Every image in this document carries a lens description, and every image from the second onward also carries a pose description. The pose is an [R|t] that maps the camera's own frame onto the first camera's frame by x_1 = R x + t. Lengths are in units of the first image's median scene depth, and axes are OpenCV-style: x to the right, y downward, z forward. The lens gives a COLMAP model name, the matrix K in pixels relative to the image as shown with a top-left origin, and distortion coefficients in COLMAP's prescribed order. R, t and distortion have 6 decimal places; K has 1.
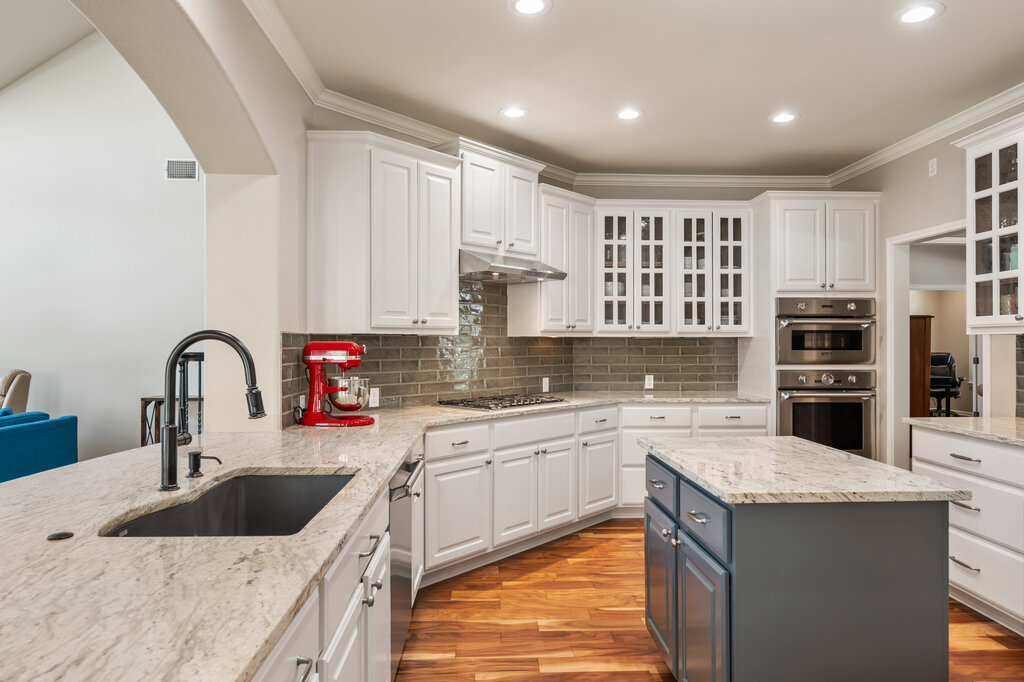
lens RADIAL K [[625.4, 0, 509.1], [0, 625.4, 340.9], [0, 0, 1]] dist [-0.006314, -0.001267]
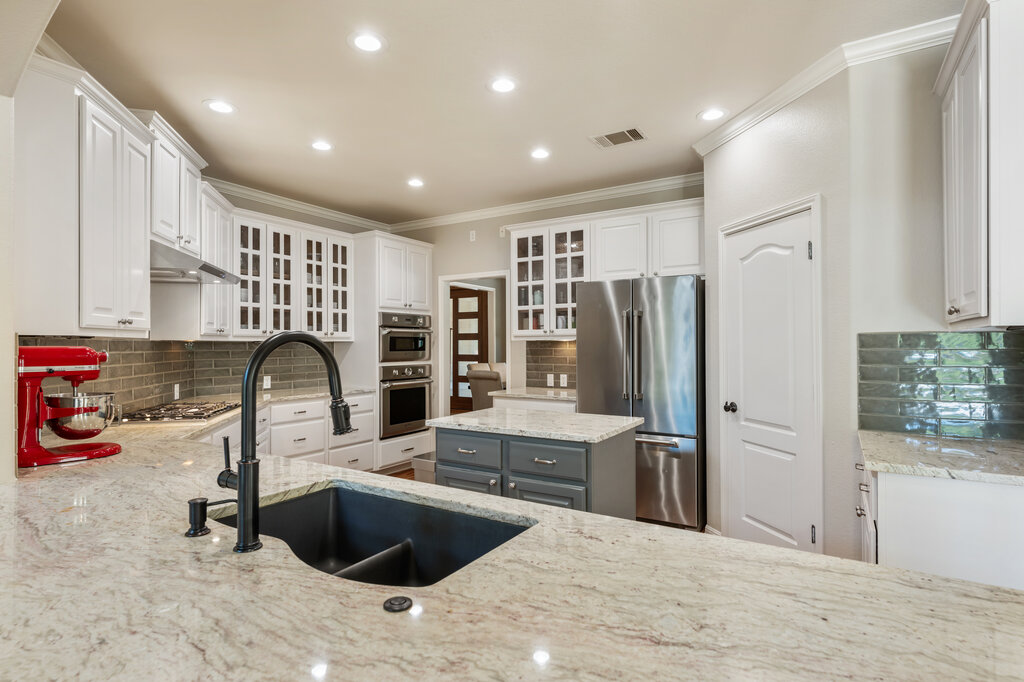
lens RADIAL K [[522.0, 0, 510.8], [0, 522.0, 339.5], [0, 0, 1]] dist [0.001927, -0.001395]
pose [[0.562793, 0.006301, 0.826574, -0.327397], [0.002127, 0.999957, -0.009071, -0.000236], [-0.826595, 0.006863, 0.562755, 0.148245]]
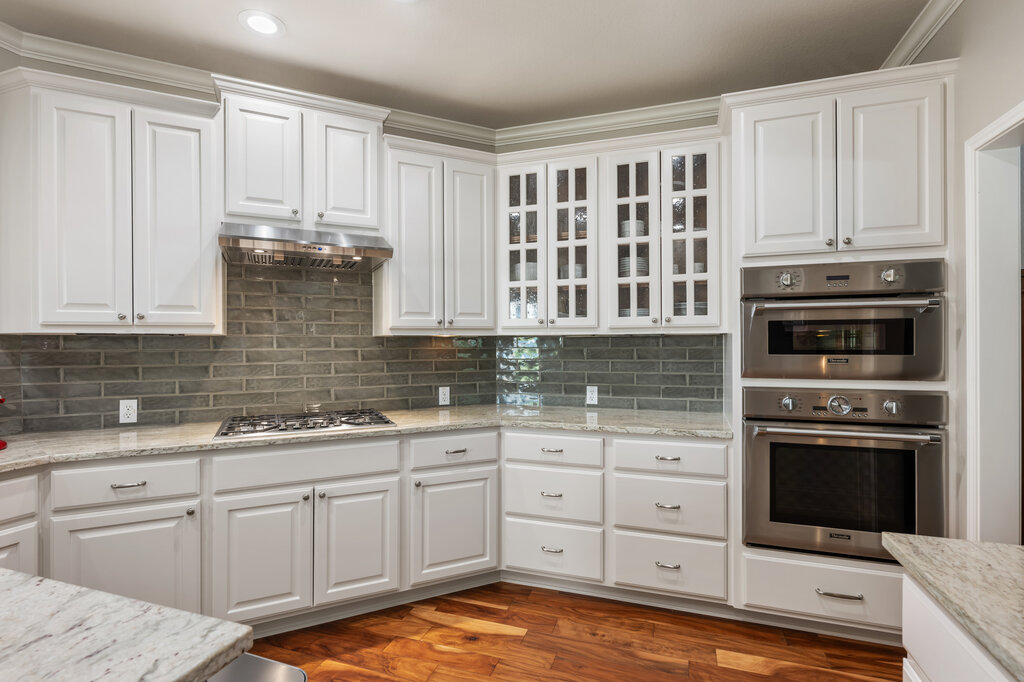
lens RADIAL K [[495.6, 0, 511.3], [0, 495.6, 342.9], [0, 0, 1]] dist [0.000642, -0.000344]
pose [[0.931903, -0.004488, -0.362680, 0.391585], [0.005081, 0.999987, 0.000681, 0.002346], [0.362672, -0.002477, 0.931914, 0.463821]]
